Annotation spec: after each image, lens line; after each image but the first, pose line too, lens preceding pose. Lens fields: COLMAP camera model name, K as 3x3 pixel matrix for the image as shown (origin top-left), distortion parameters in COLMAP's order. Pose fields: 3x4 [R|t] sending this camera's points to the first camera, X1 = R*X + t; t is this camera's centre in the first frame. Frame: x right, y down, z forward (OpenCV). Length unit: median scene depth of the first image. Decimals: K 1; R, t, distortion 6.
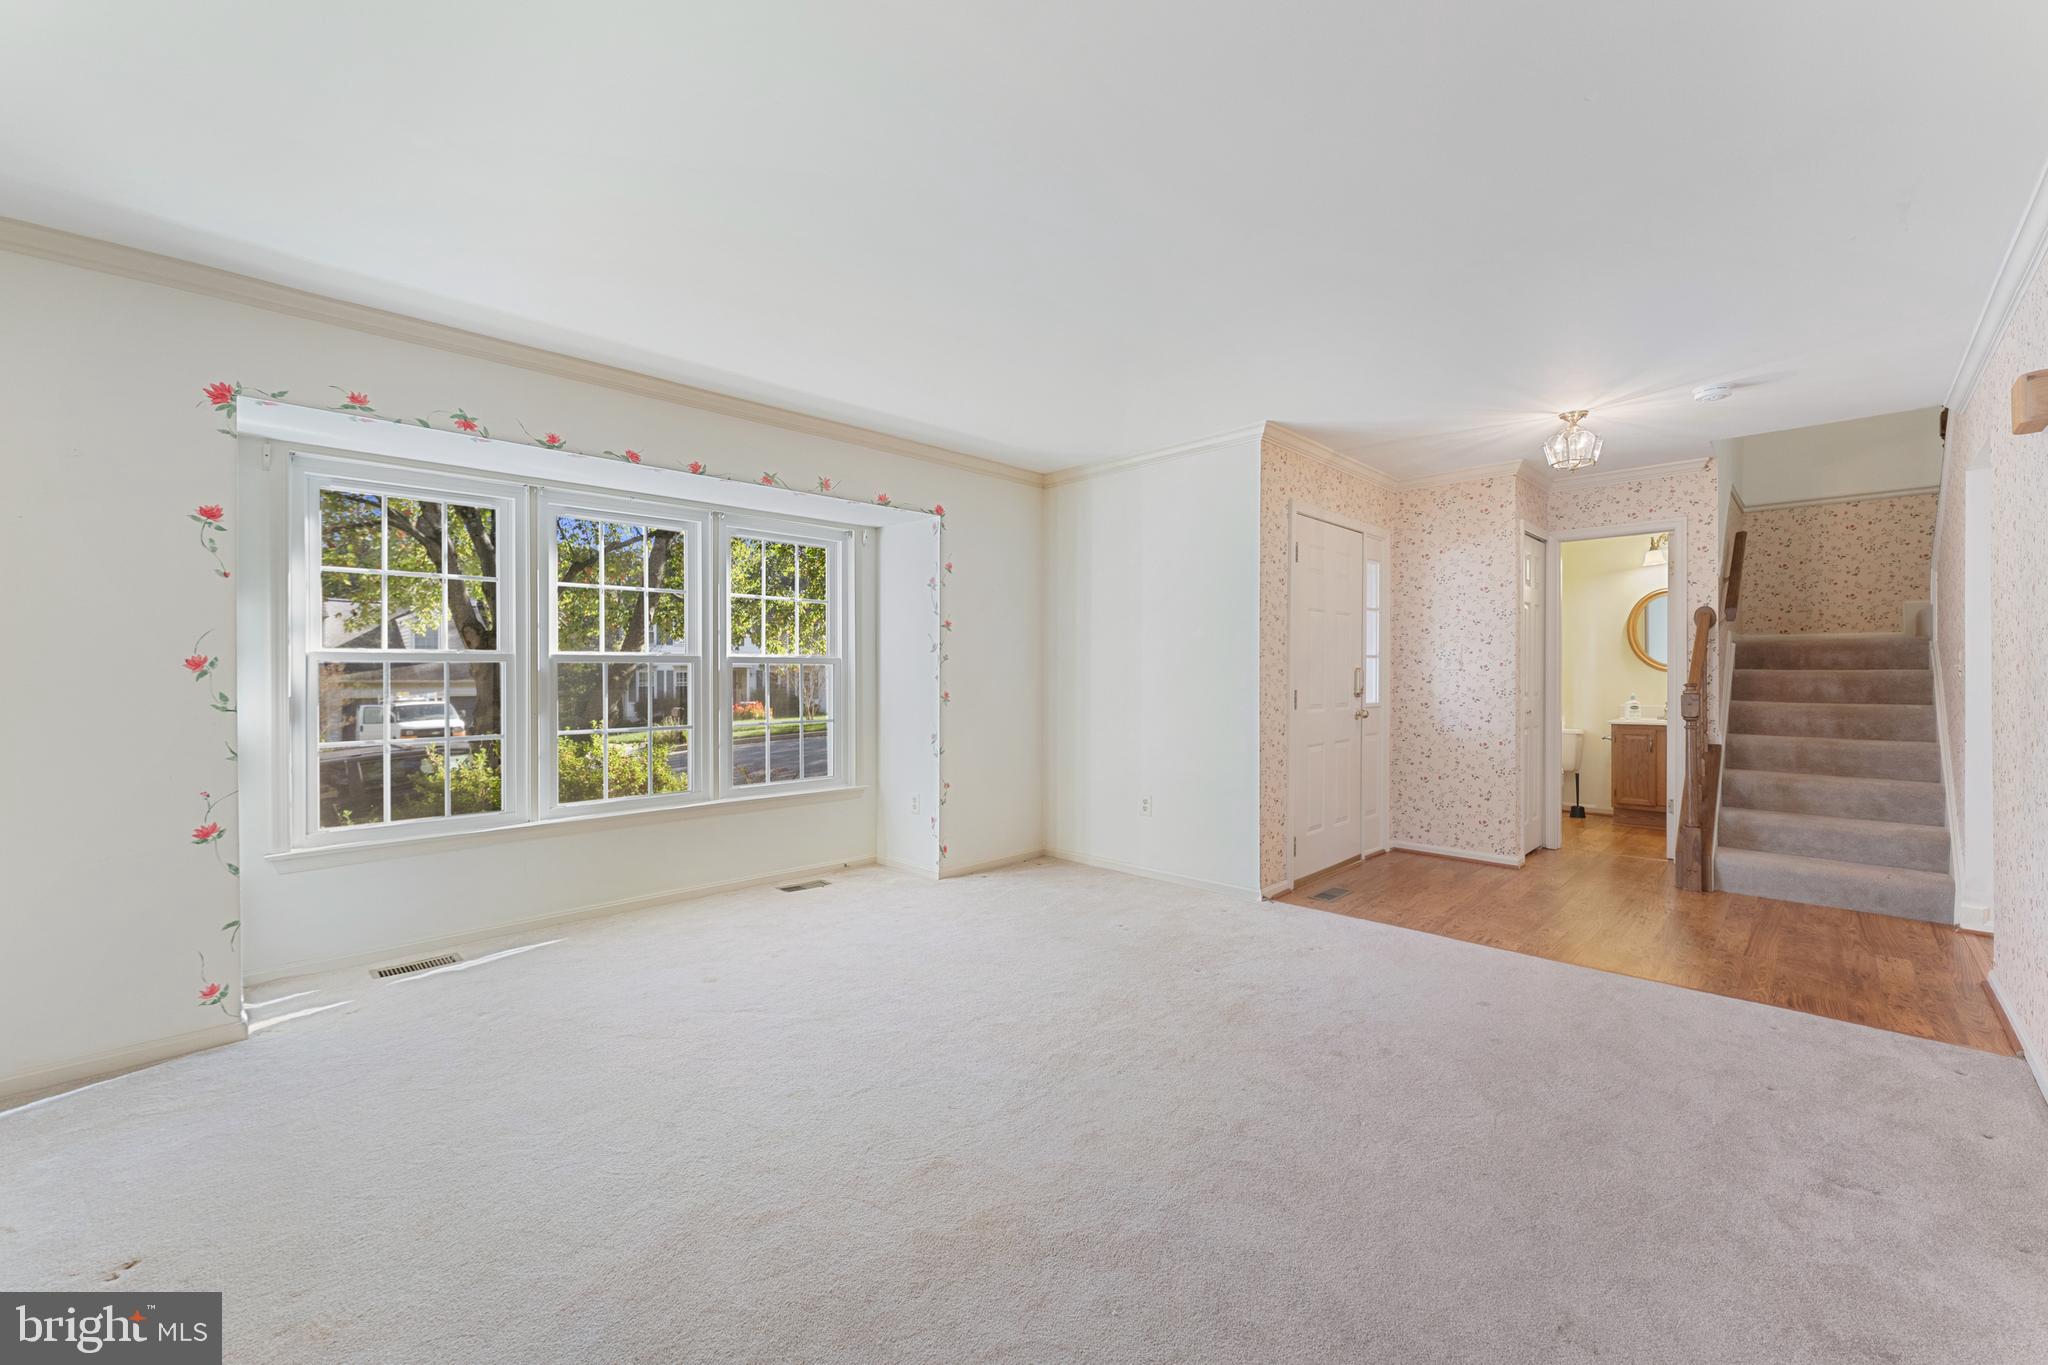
lens RADIAL K [[829.8, 0, 1026.8], [0, 829.8, 678.5], [0, 0, 1]] dist [0.003953, -0.003174]
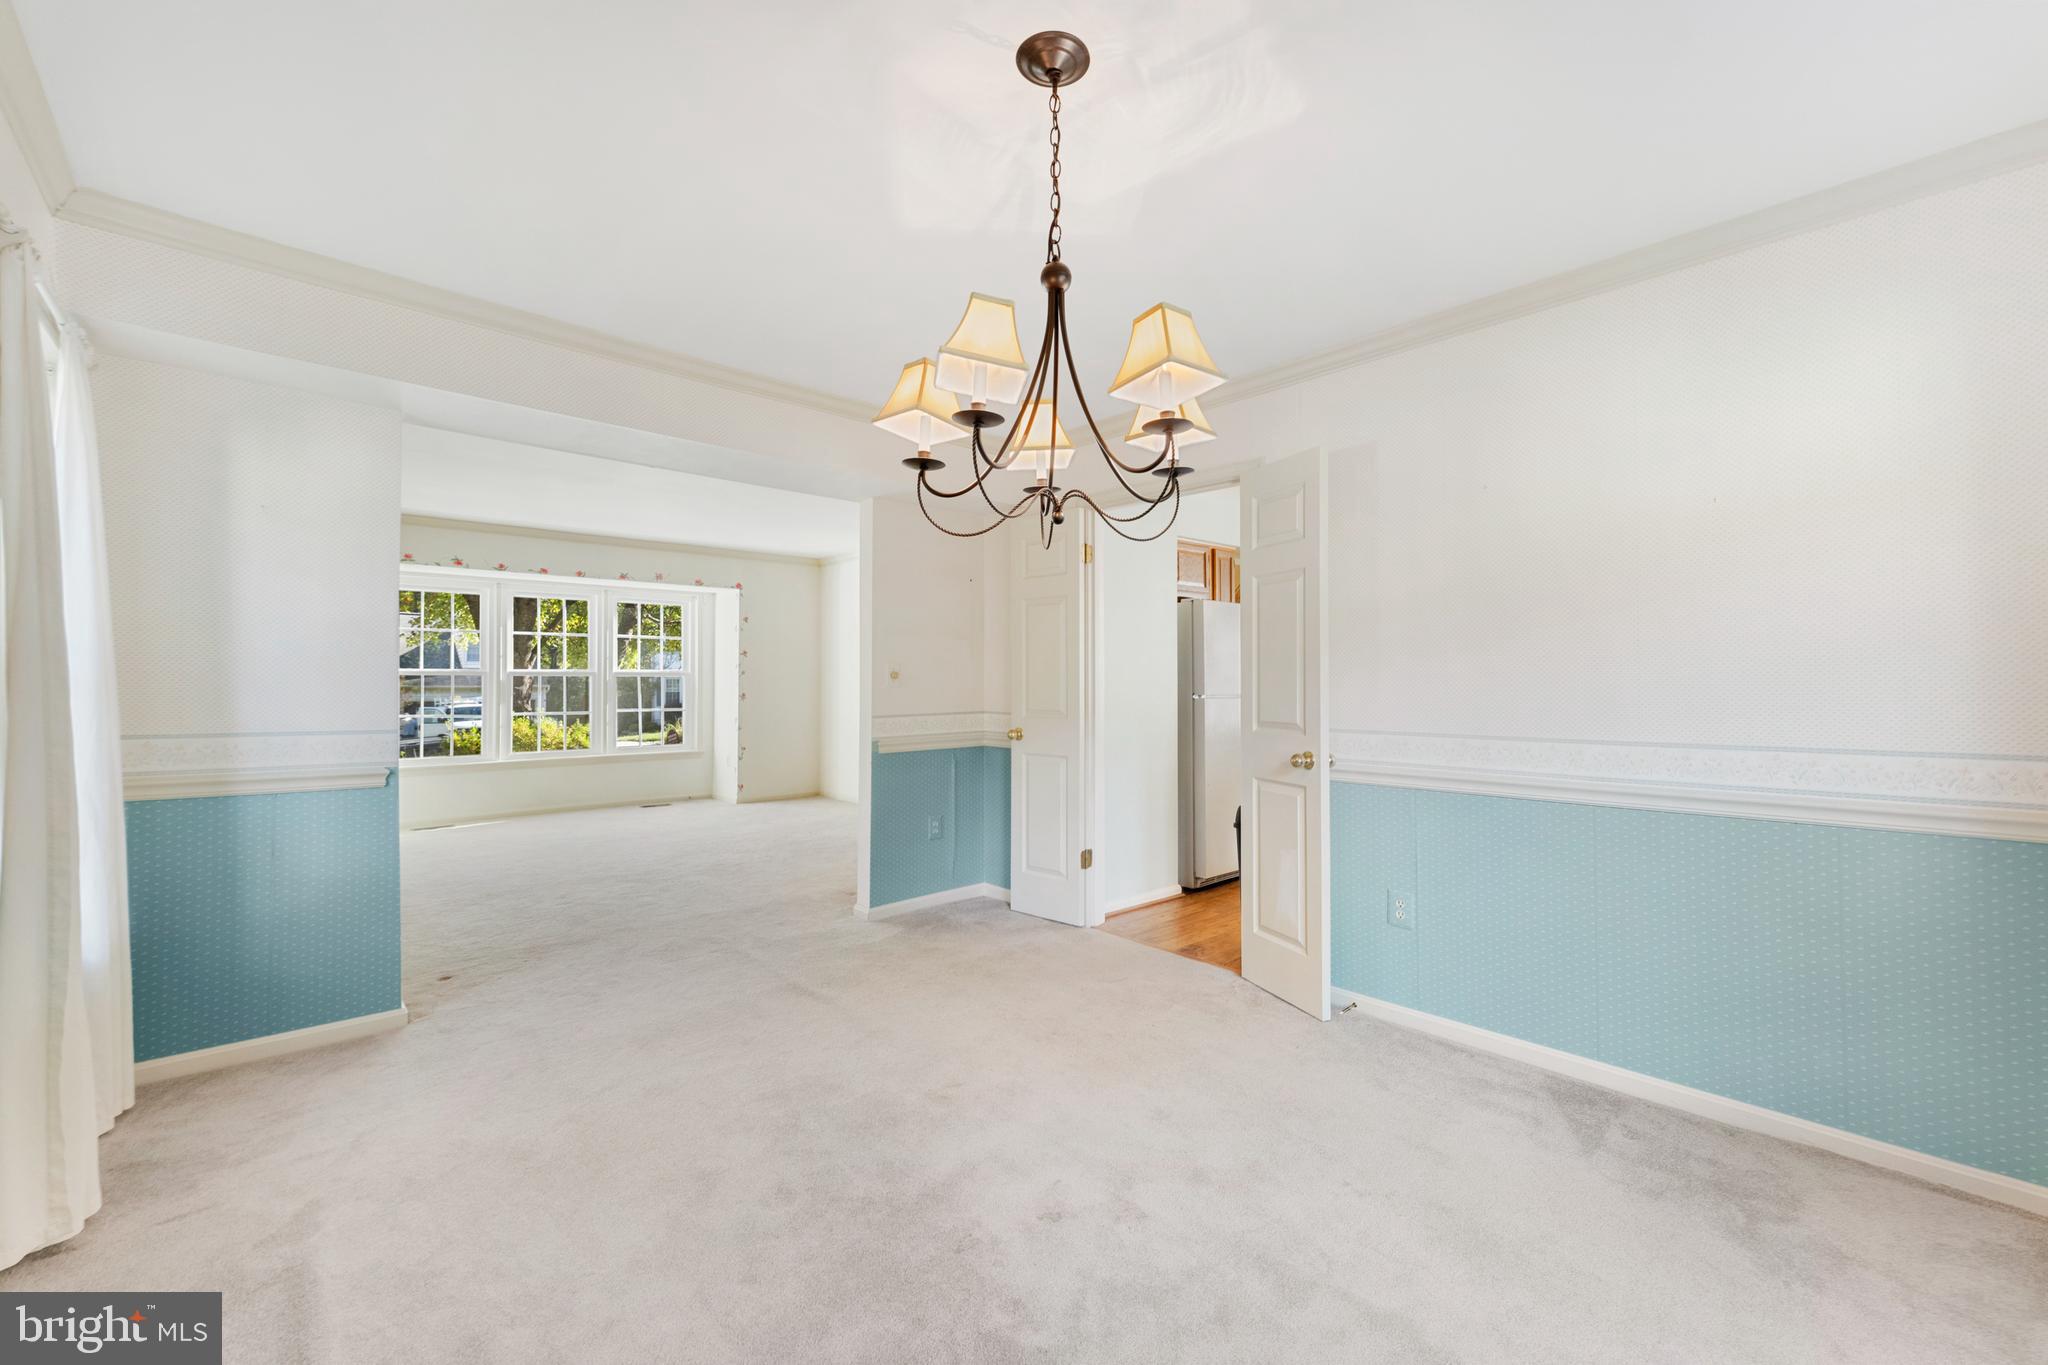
lens RADIAL K [[829.8, 0, 1022.0], [0, 829.8, 675.1], [0, 0, 1]] dist [0.003953, -0.003174]
pose [[0.997834, -0.002096, -0.065752, 0.643037], [0.001107, 0.999886, -0.015072, 0.006716], [0.065776, 0.014966, 0.997722, -0.721508]]
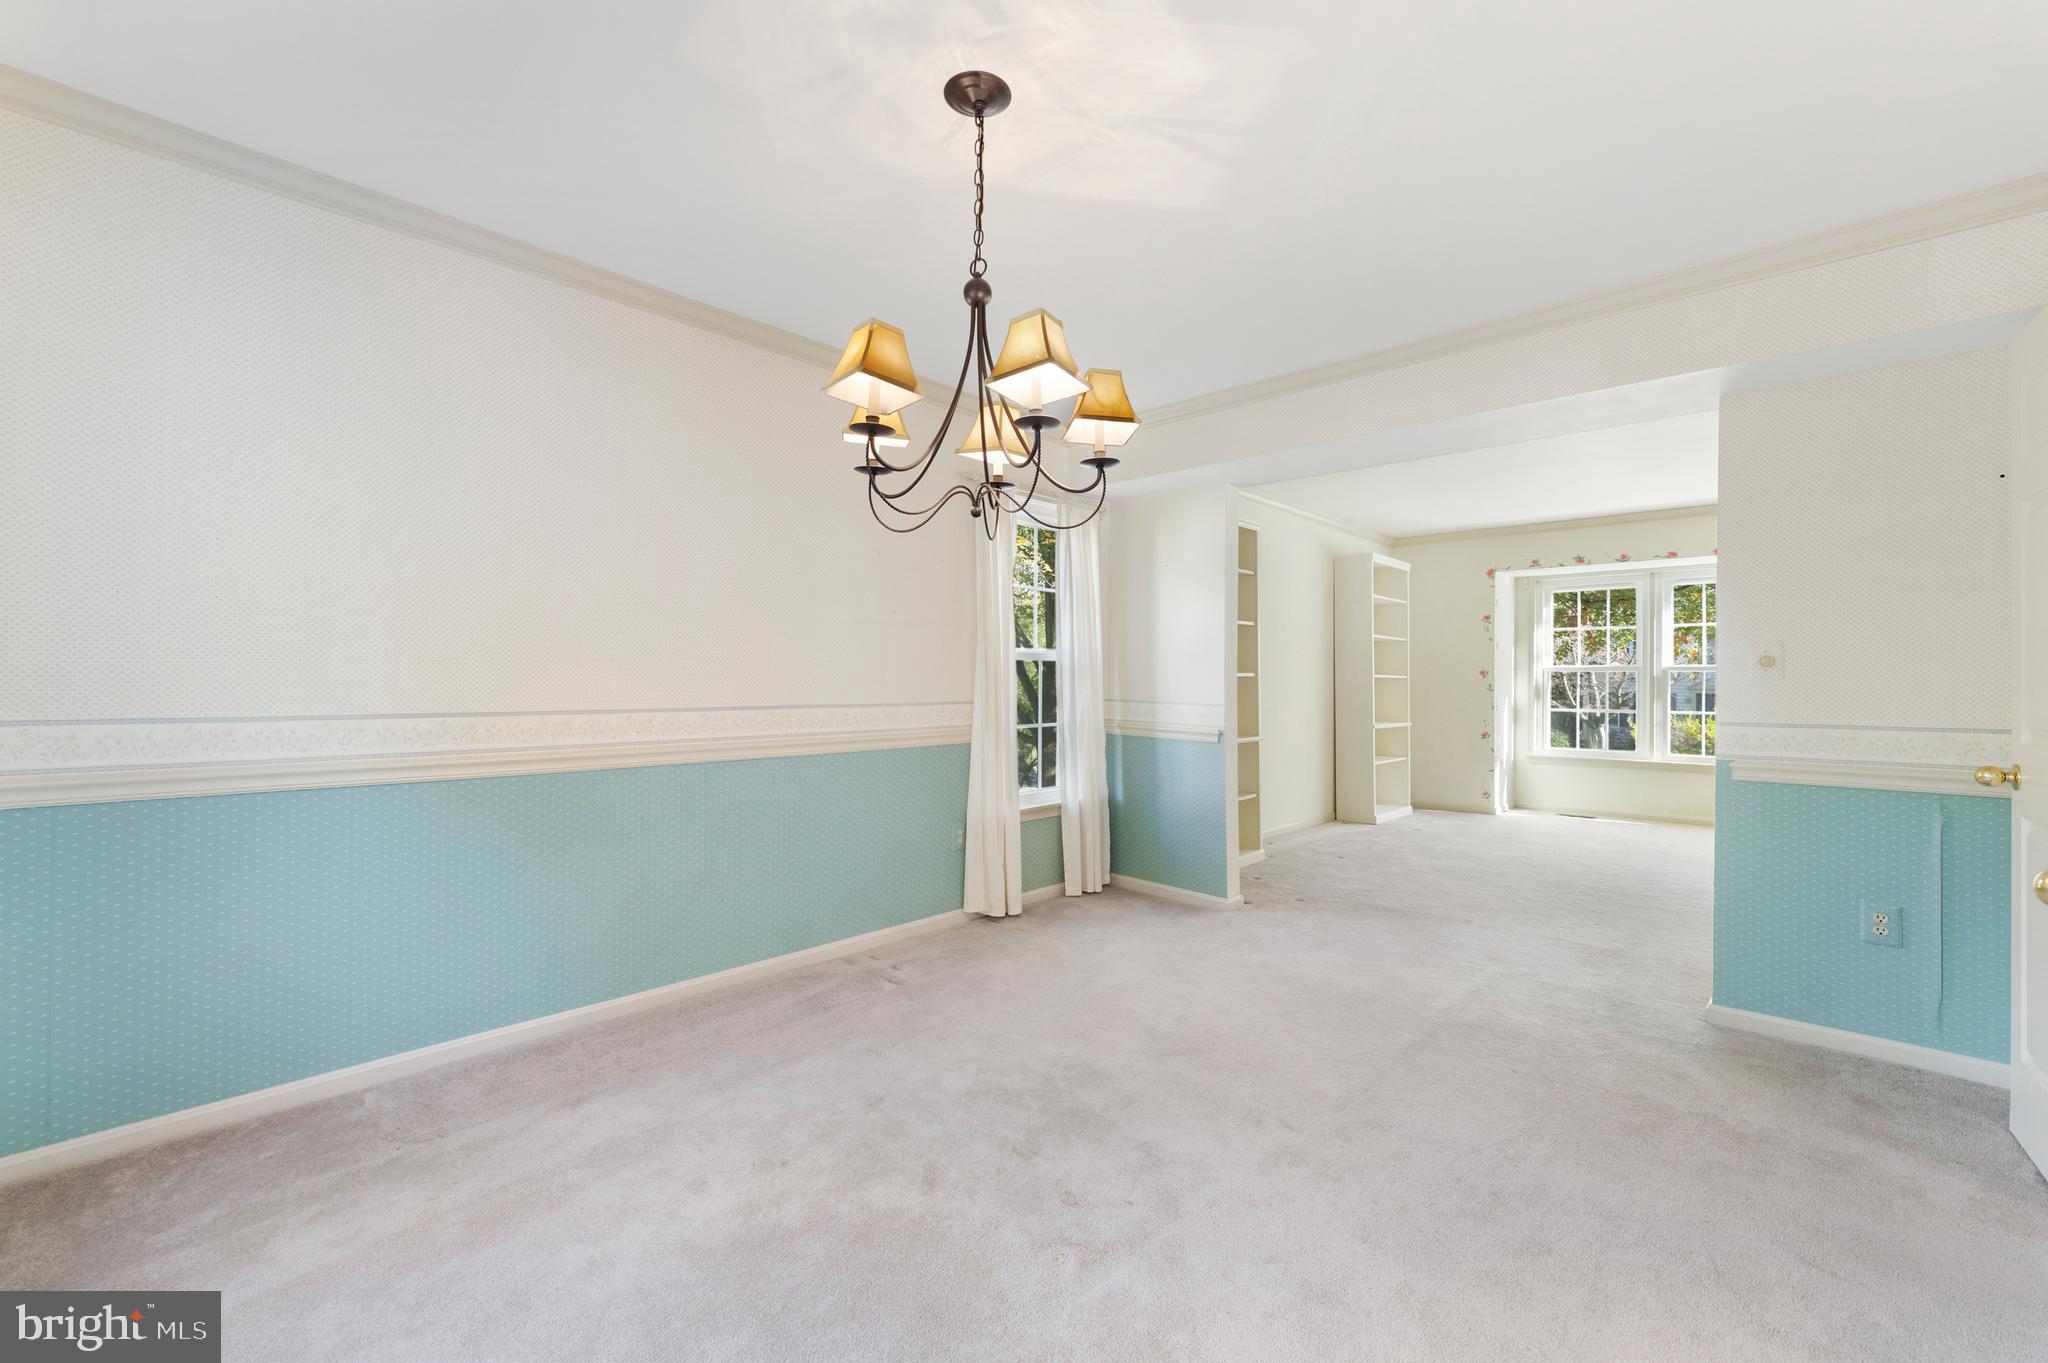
lens RADIAL K [[830.0, 0, 1031.8], [0, 830.0, 665.7], [0, 0, 1]] dist [0.010097, -0.000007]
pose [[0.006216, -0.014903, -0.999870, 1.076346], [-0.013538, 0.999796, -0.014986, 0.012105], [0.999889, 0.013629, 0.006013, -0.307791]]
